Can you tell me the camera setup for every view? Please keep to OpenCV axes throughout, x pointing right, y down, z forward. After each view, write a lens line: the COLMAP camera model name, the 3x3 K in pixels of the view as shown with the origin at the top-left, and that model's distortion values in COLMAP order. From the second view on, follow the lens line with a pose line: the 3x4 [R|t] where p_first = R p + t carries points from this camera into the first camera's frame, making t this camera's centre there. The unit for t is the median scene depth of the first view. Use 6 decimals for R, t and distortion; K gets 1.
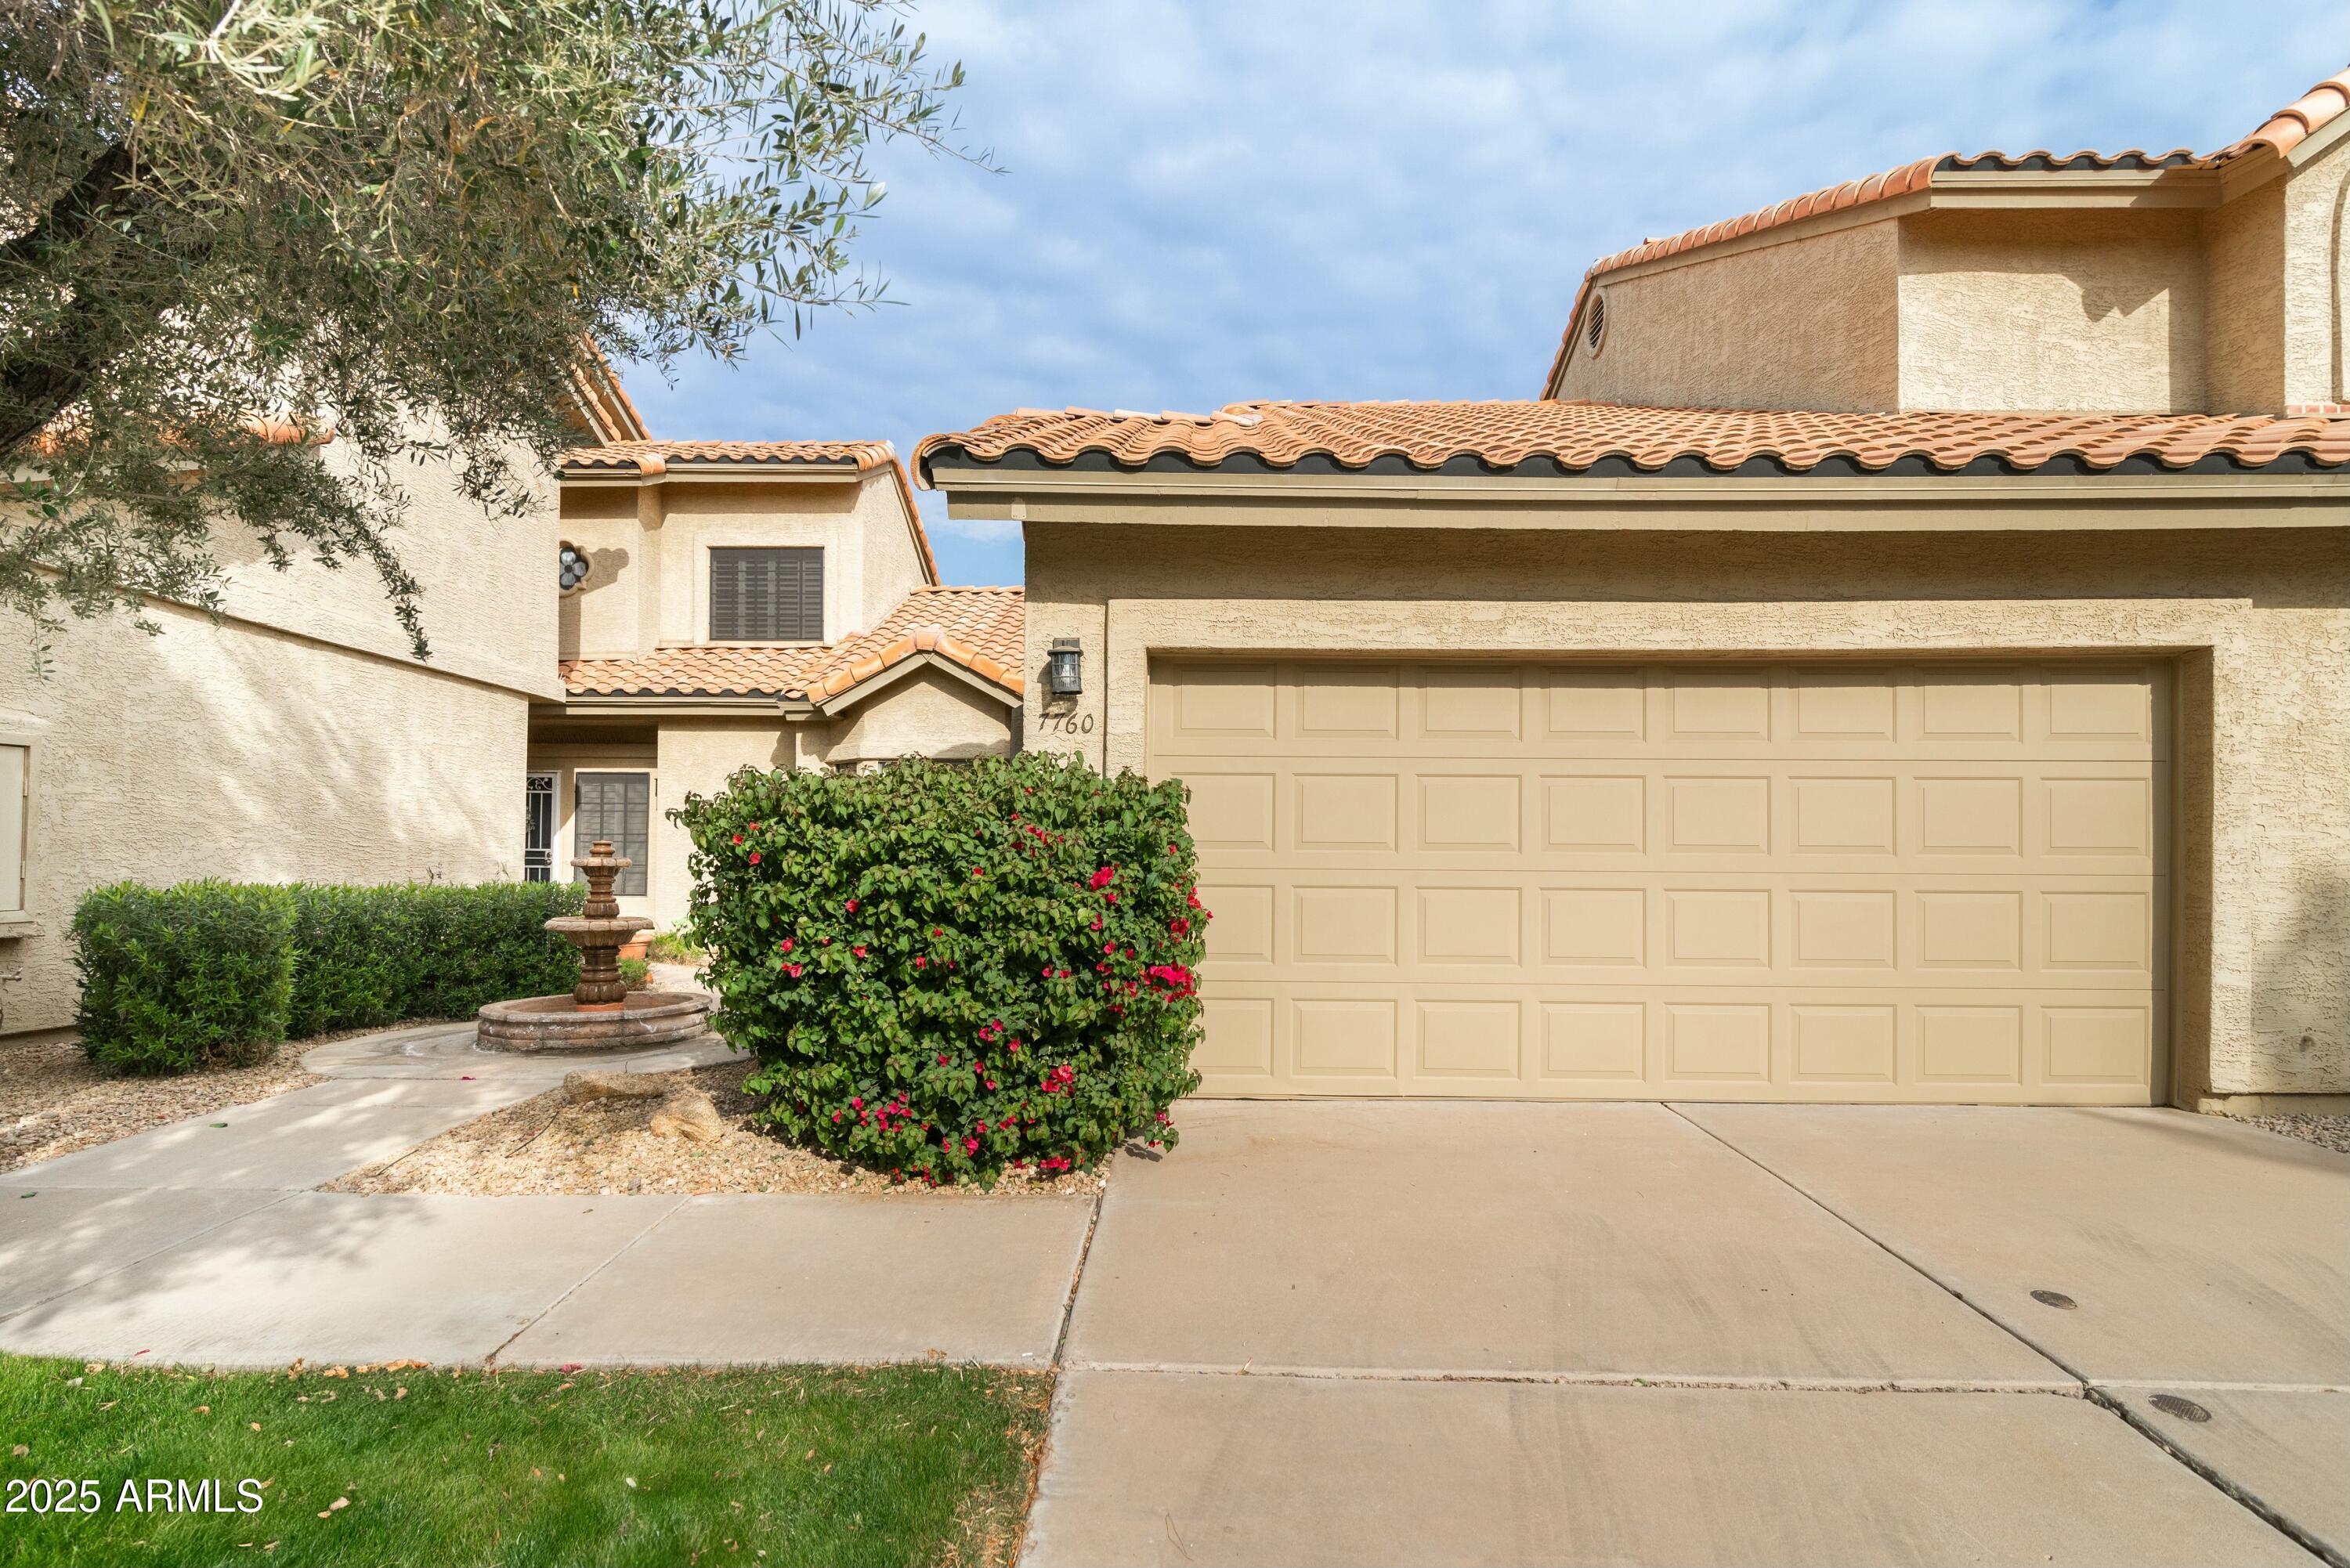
lens RADIAL K [[1083.3, 0, 1178.7], [0, 1083.3, 799.6], [0, 0, 1]] dist [0.002714, 0.000442]
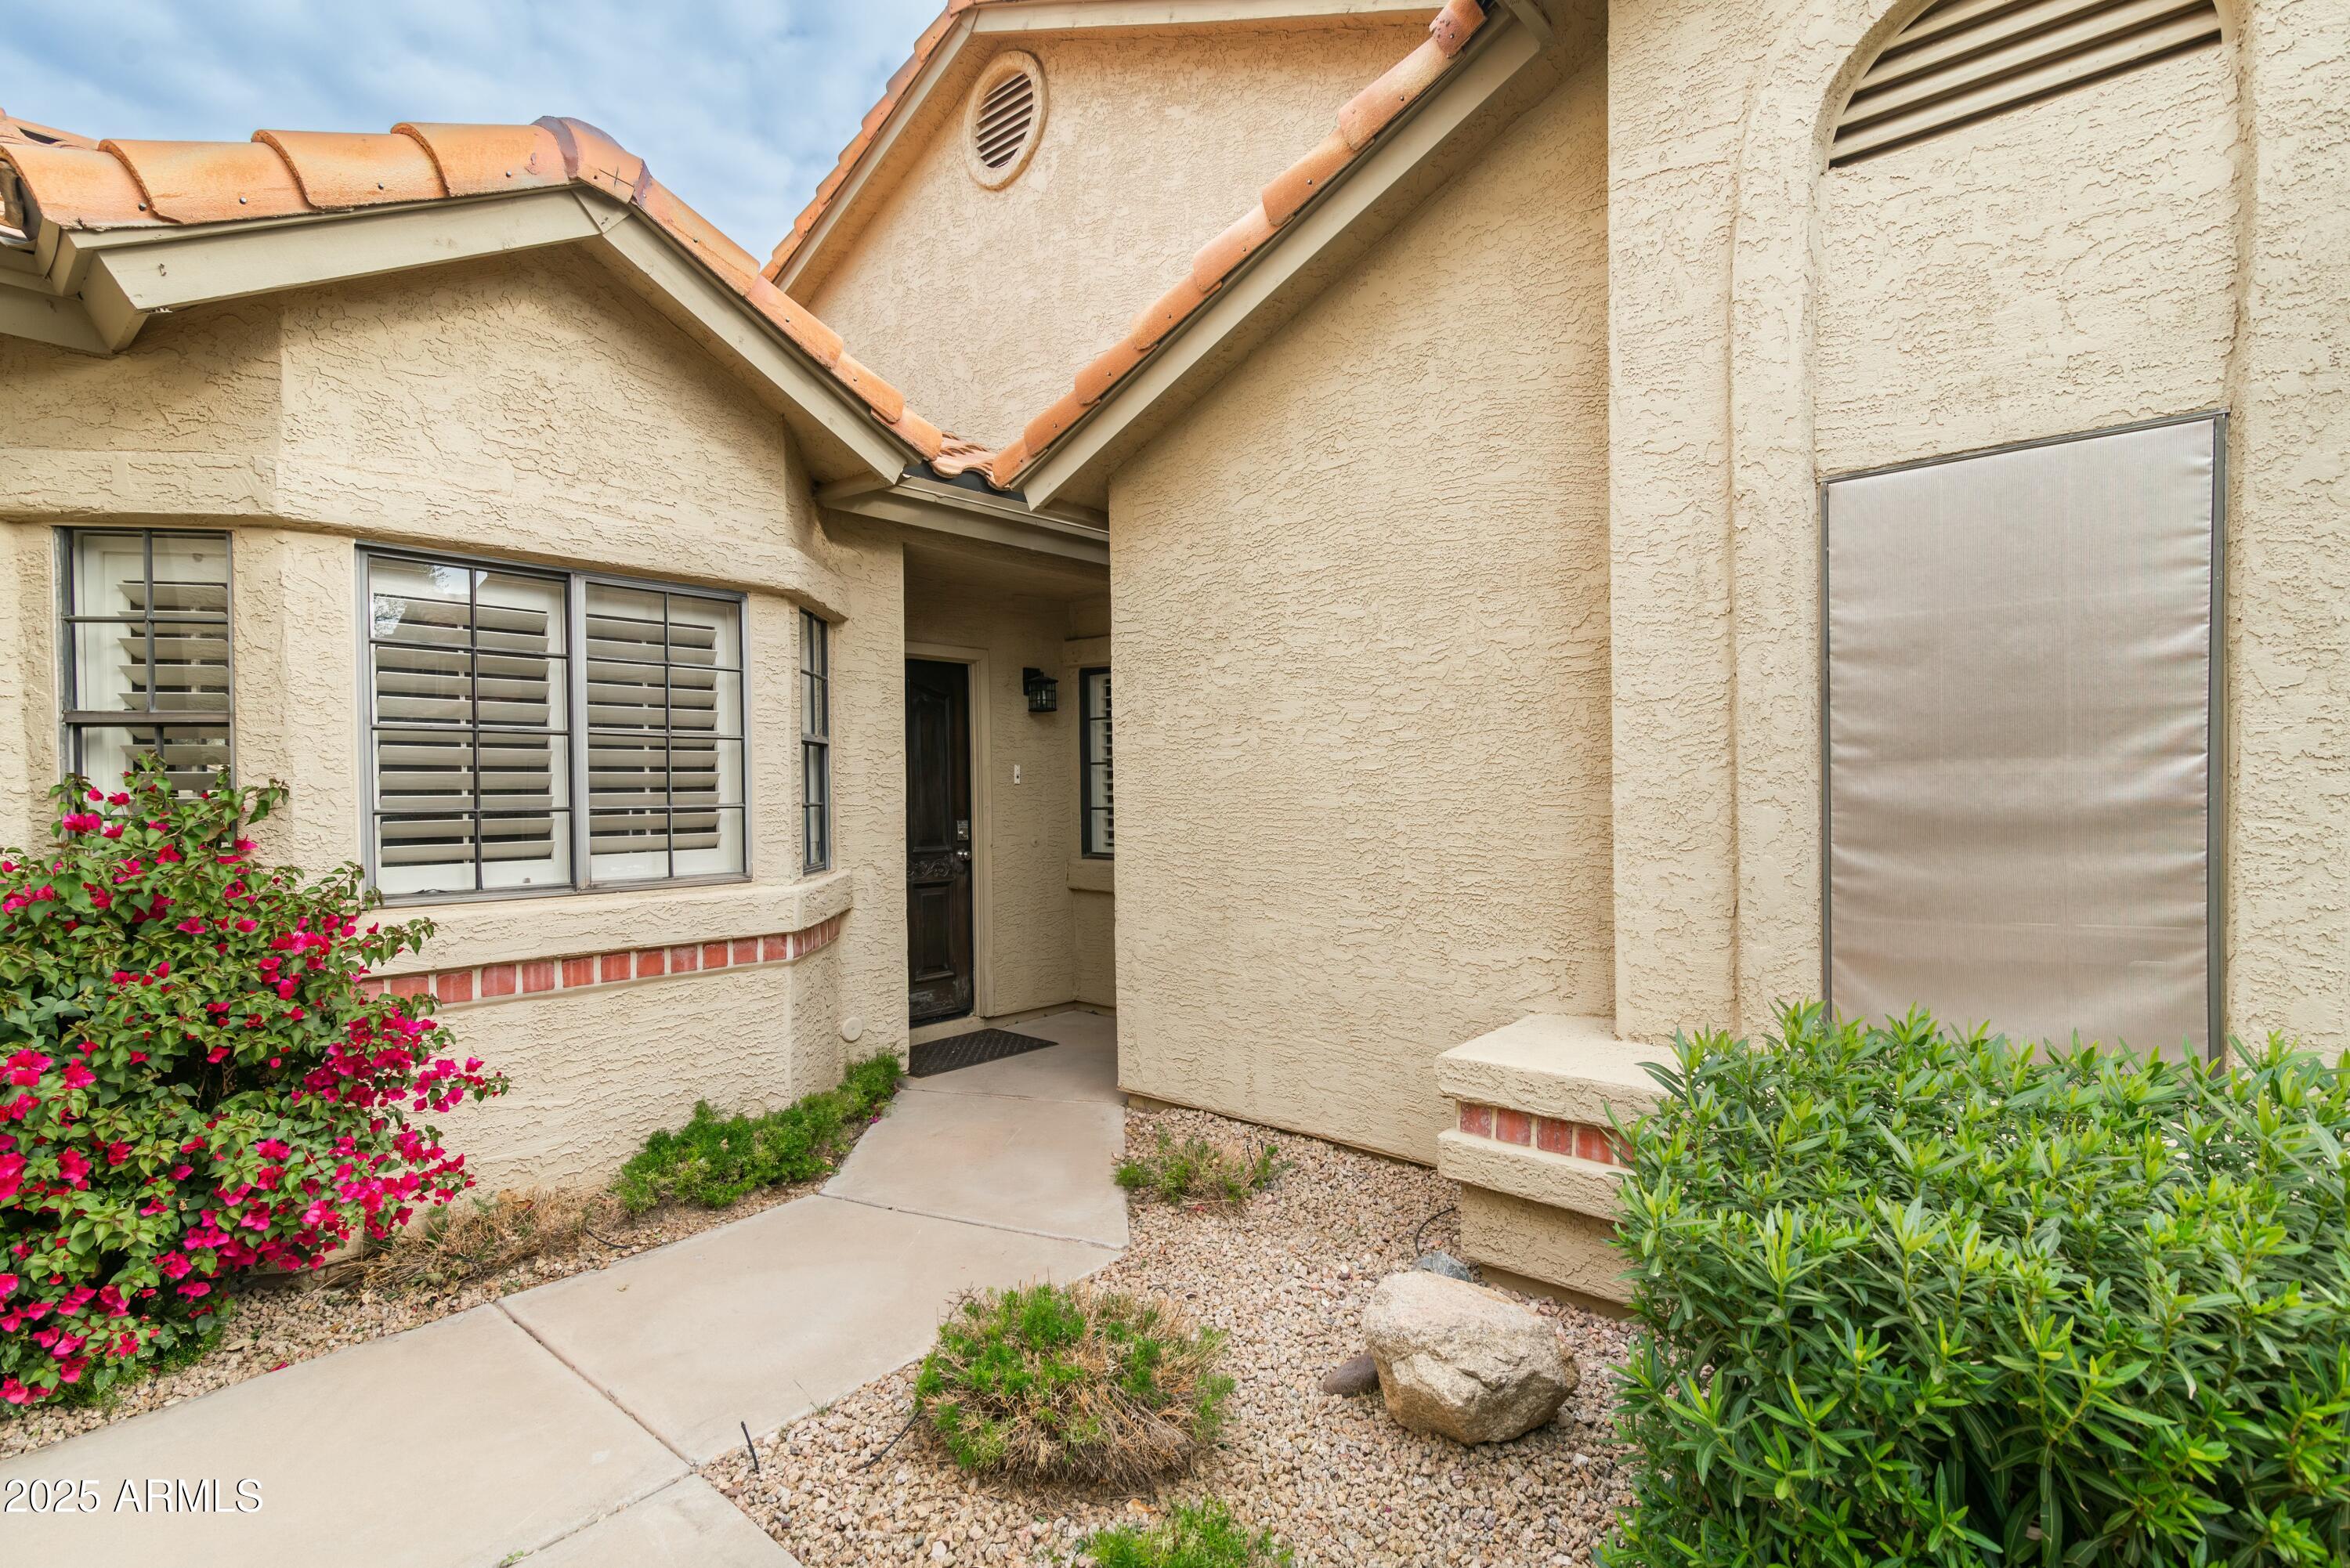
lens RADIAL K [[1083.3, 0, 1178.7], [0, 1083.3, 799.6], [0, 0, 1]] dist [0.002714, 0.000442]
pose [[0.633266, -0.016342, 0.773762, -0.364930], [0.010908, 0.999866, 0.012191, 0.030366], [-0.773857, 0.000720, 0.633360, 0.672154]]
